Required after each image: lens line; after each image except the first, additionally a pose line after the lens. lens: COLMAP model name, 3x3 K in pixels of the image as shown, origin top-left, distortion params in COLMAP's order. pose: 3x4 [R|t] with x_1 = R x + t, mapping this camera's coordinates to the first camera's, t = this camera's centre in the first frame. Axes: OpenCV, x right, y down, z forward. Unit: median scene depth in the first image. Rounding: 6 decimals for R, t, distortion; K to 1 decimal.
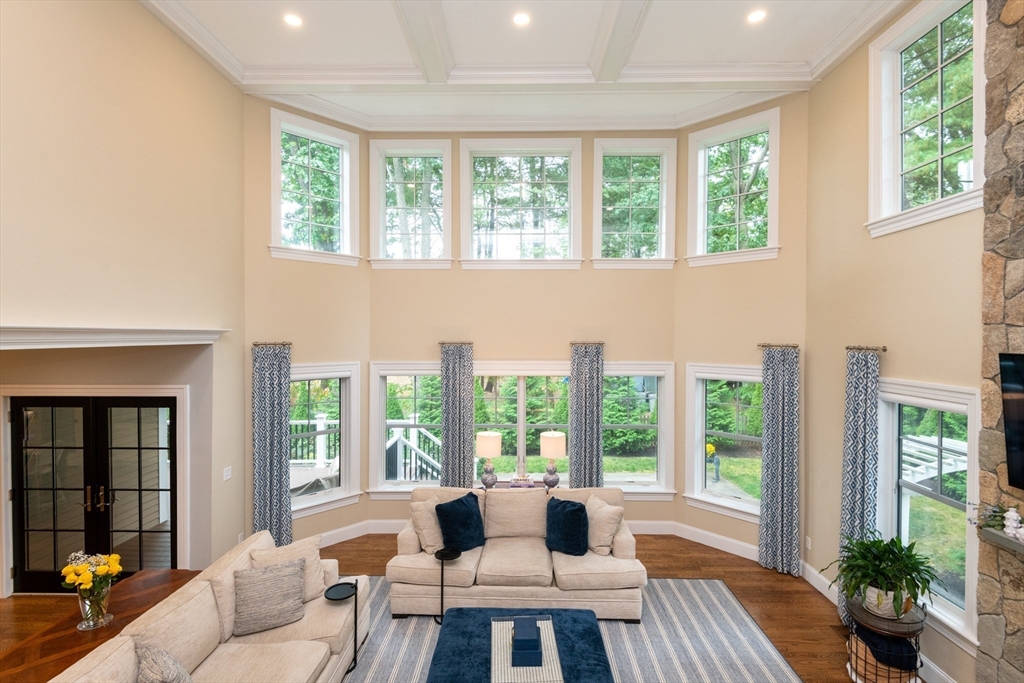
lens RADIAL K [[479.1, 0, 516.9], [0, 479.1, 338.8], [0, 0, 1]] dist [0.002359, -0.008714]
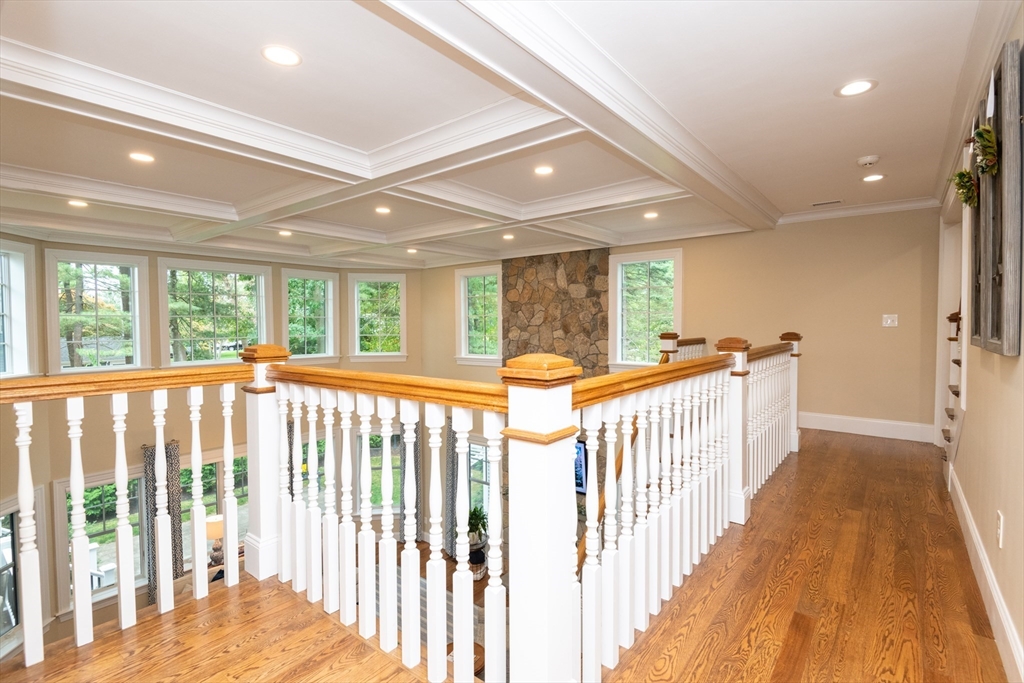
lens RADIAL K [[479.1, 0, 516.9], [0, 479.1, 338.8], [0, 0, 1]] dist [0.002359, -0.008714]
pose [[0.601766, -0.025059, 0.798279, -0.758613], [0.014323, 0.999686, 0.020585, -0.365359], [-0.798544, -0.000954, 0.601936, -0.453354]]
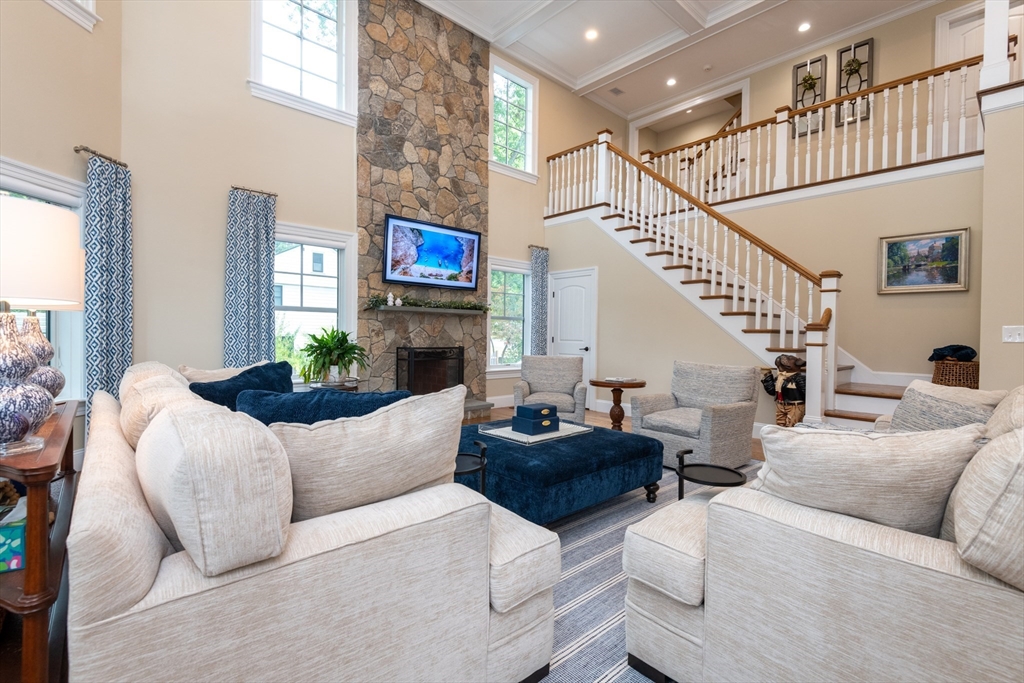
lens RADIAL K [[467.0, 0, 512.0], [0, 467.0, 341.5], [0, 0, 1]] dist [0.002038, -0.000170]
pose [[-0.685566, -0.032319, 0.727293, -0.515536], [-0.013852, 0.999412, 0.031354, 0.336524], [-0.727879, 0.011421, -0.685611, 1.343978]]
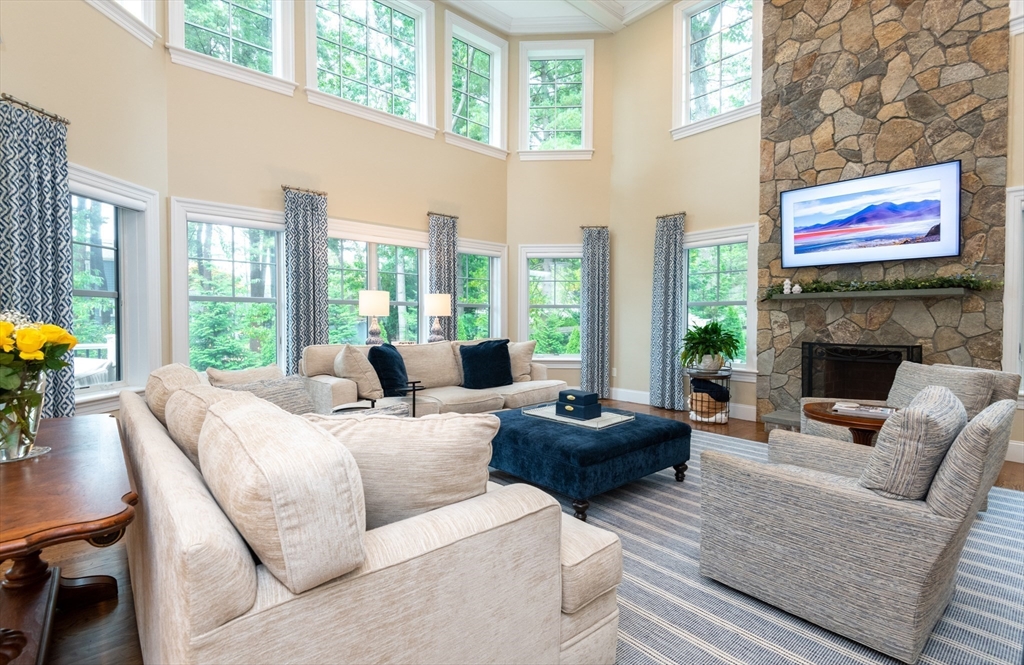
lens RADIAL K [[457.9, 0, 515.5], [0, 457.9, 338.1], [0, 0, 1]] dist [0.000523, -0.013072]
pose [[0.737623, -0.029727, 0.674559, -0.590544], [0.006345, 0.999291, 0.037099, 0.345392], [-0.675183, -0.023085, 0.737289, 0.283782]]
